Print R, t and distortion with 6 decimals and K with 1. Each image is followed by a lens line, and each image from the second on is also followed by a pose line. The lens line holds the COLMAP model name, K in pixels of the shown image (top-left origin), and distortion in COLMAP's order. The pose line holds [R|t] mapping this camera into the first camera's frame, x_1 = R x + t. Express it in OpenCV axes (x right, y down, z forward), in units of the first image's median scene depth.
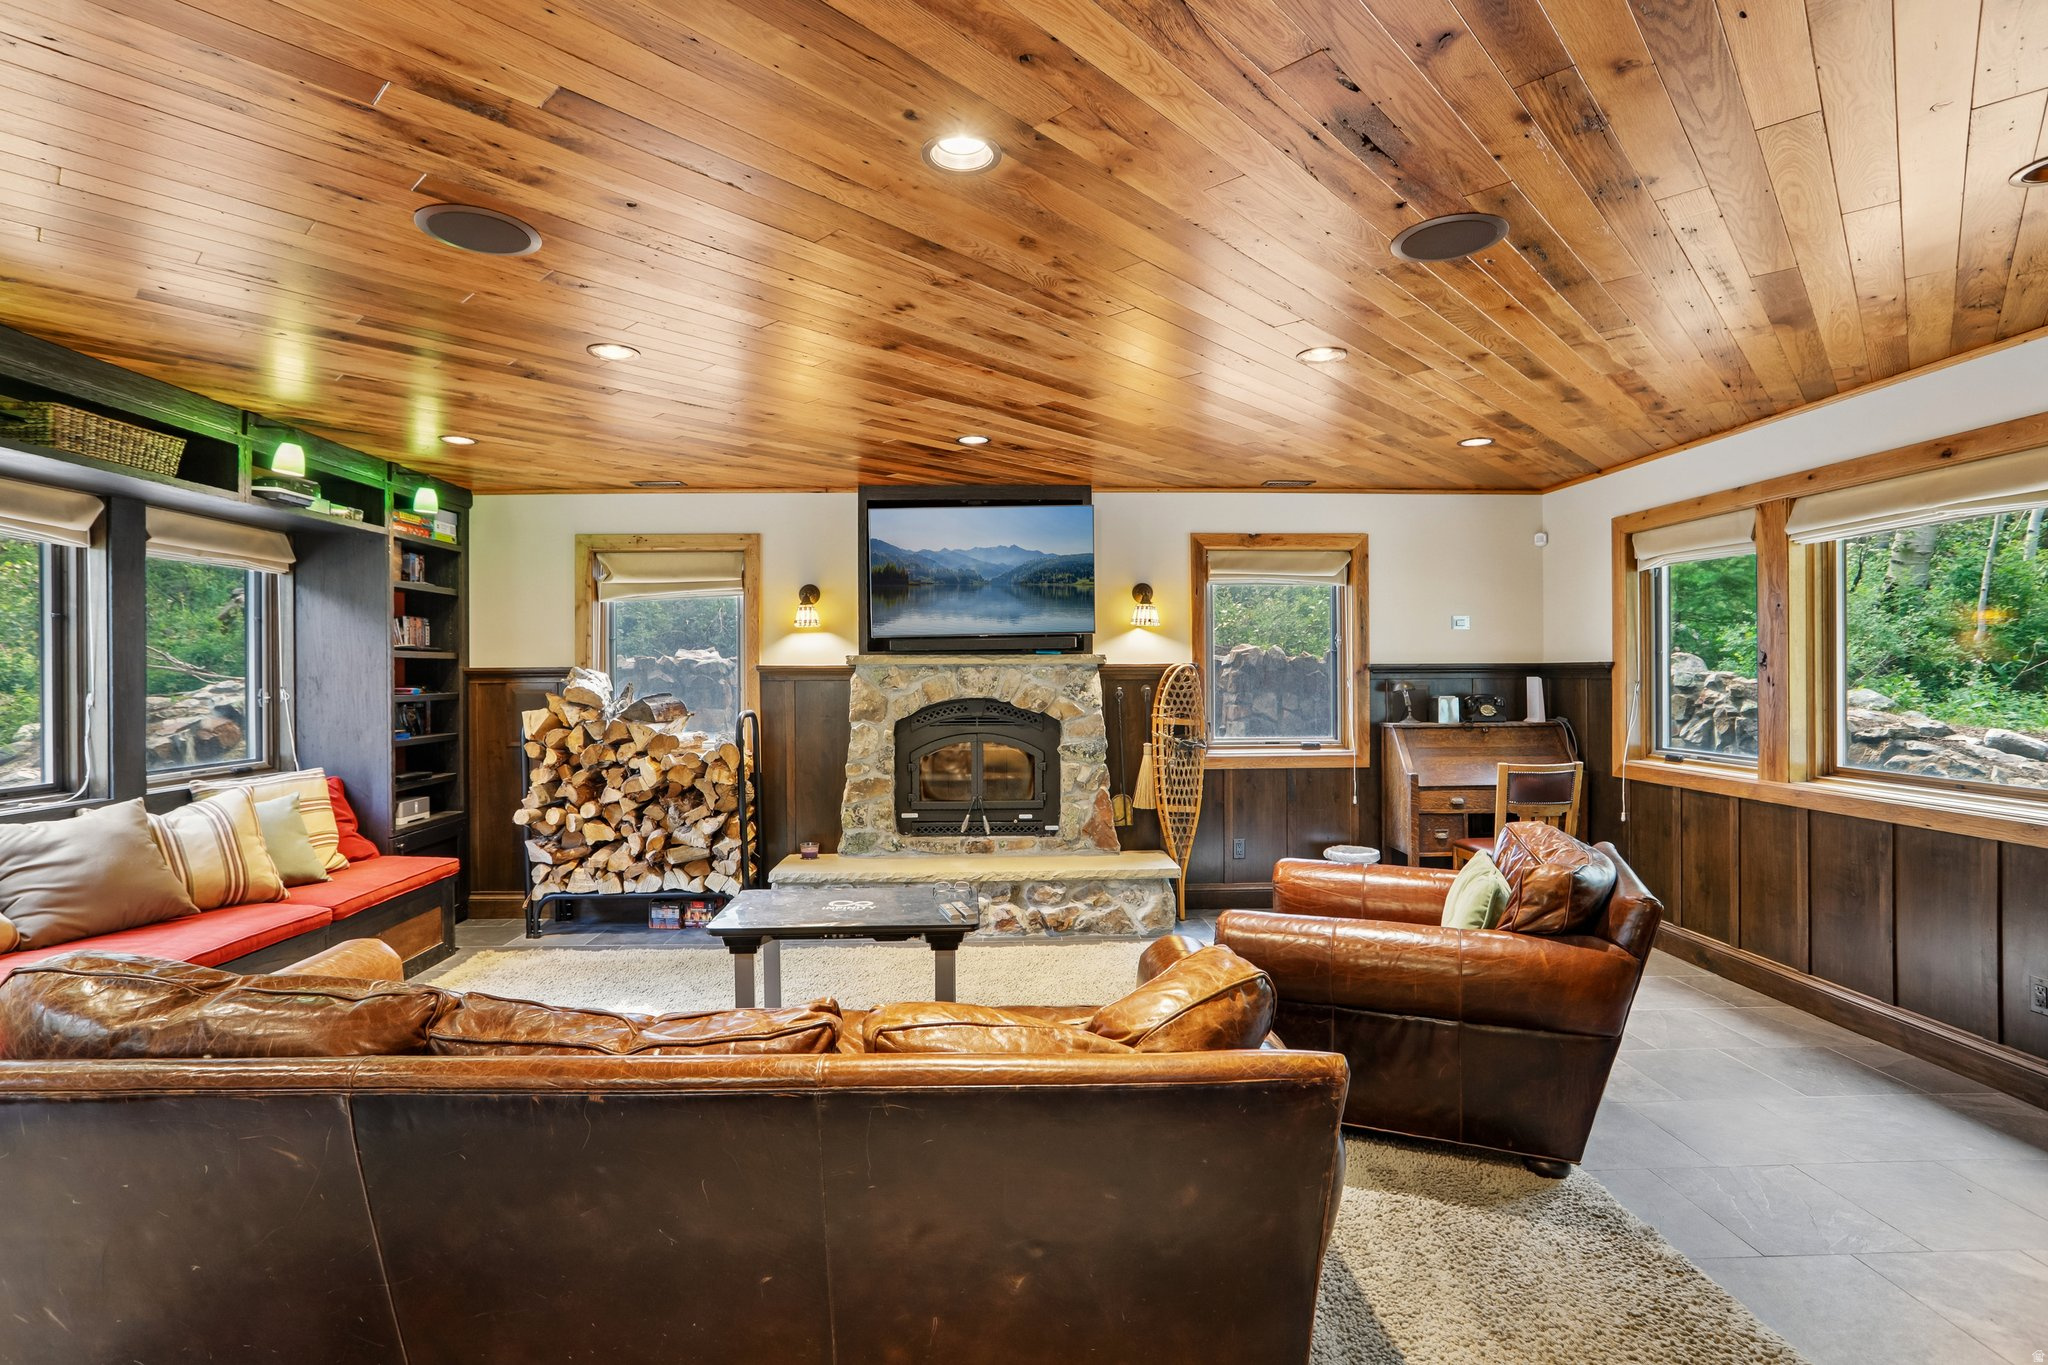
lens RADIAL K [[993.8, 0, 1023.8], [0, 993.8, 669.3], [0, 0, 1]] dist [-0.059909, 0.040974]
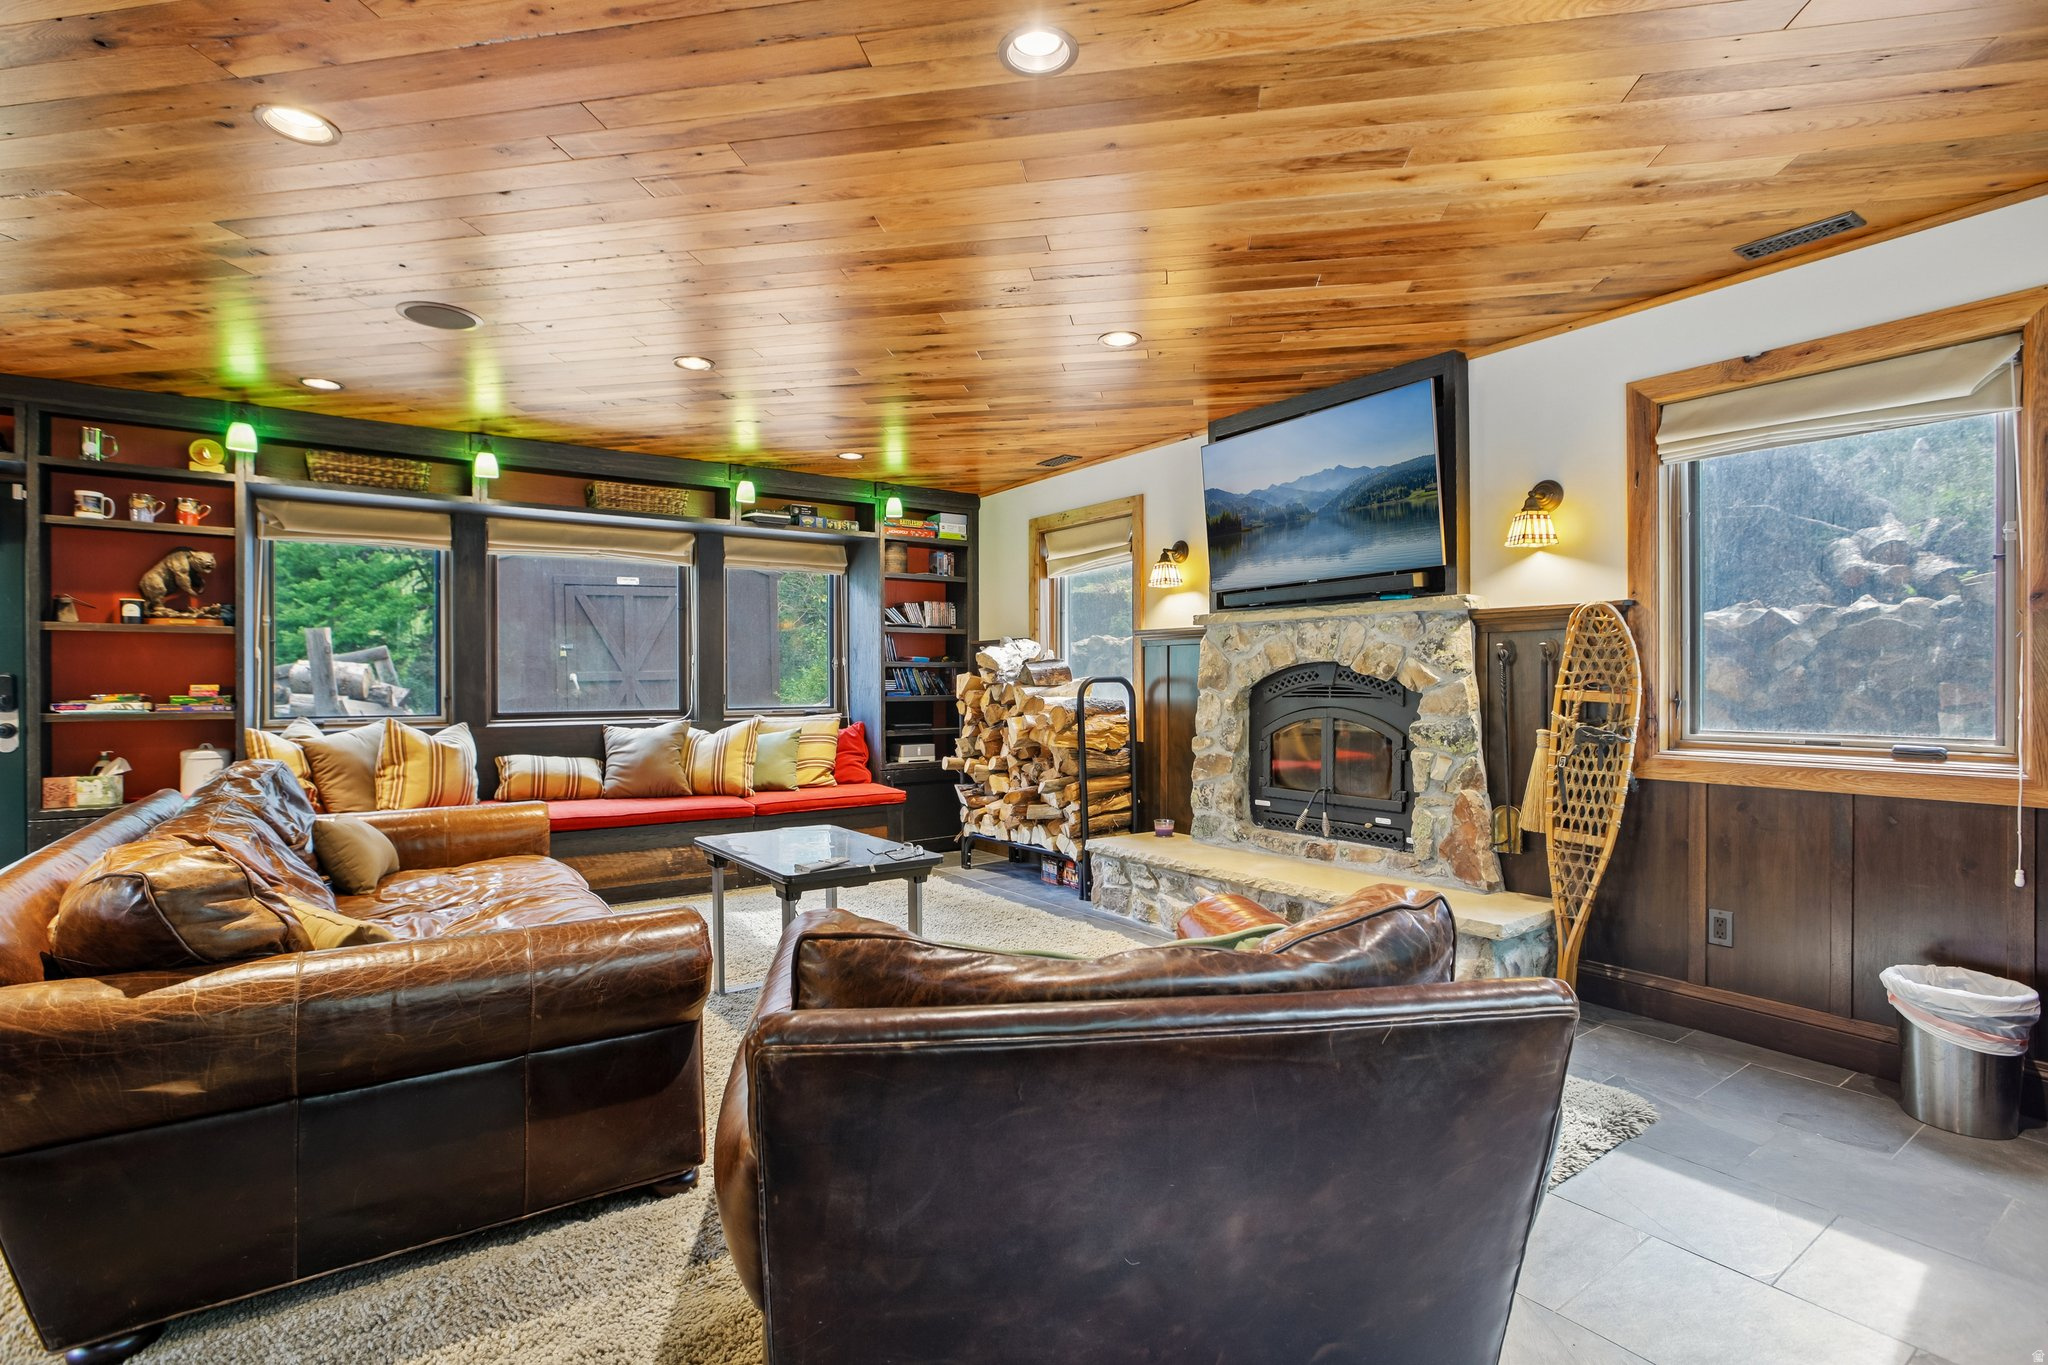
lens RADIAL K [[978.4, 0, 1020.5], [0, 978.4, 676.5], [0, 0, 1]] dist [-0.044148, 0.030552]
pose [[0.546360, 0.000402, -0.837551, 0.470746], [0.002441, 0.999995, 0.002072, 0.038887], [0.837547, -0.003177, 0.546356, 0.384183]]
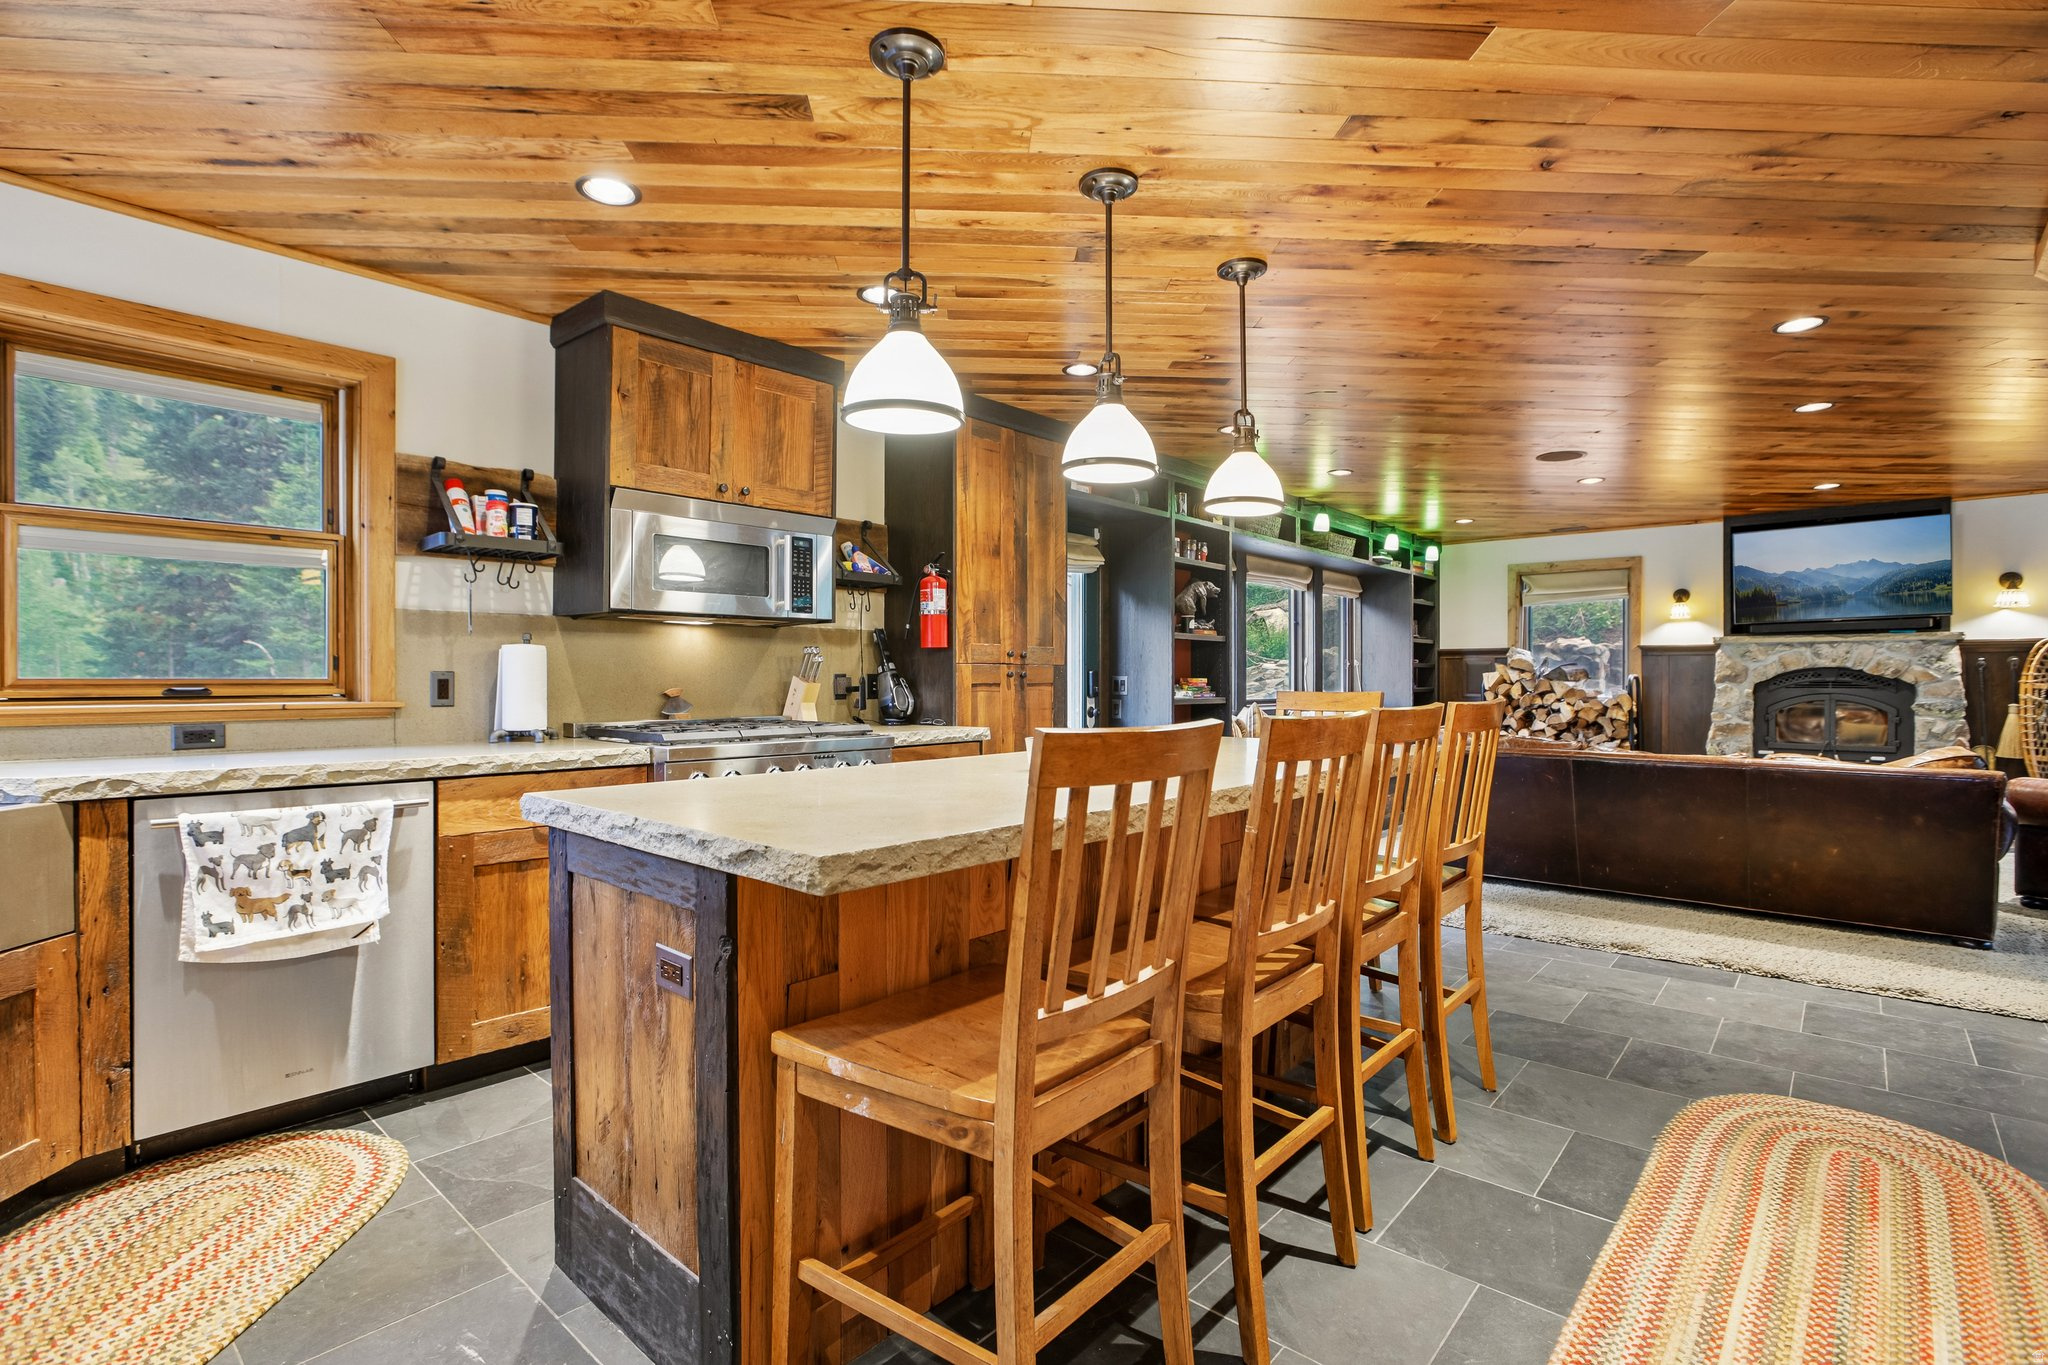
lens RADIAL K [[965.6, 0, 1024.0], [0, 965.6, 682.5], [0, 0, 1]] dist [-0.027200, 0.014879]
pose [[0.724873, 0.010060, -0.688810, 0.051537], [-0.003089, 0.999931, 0.011354, 0.039101], [0.688876, -0.006102, 0.724853, -0.684756]]
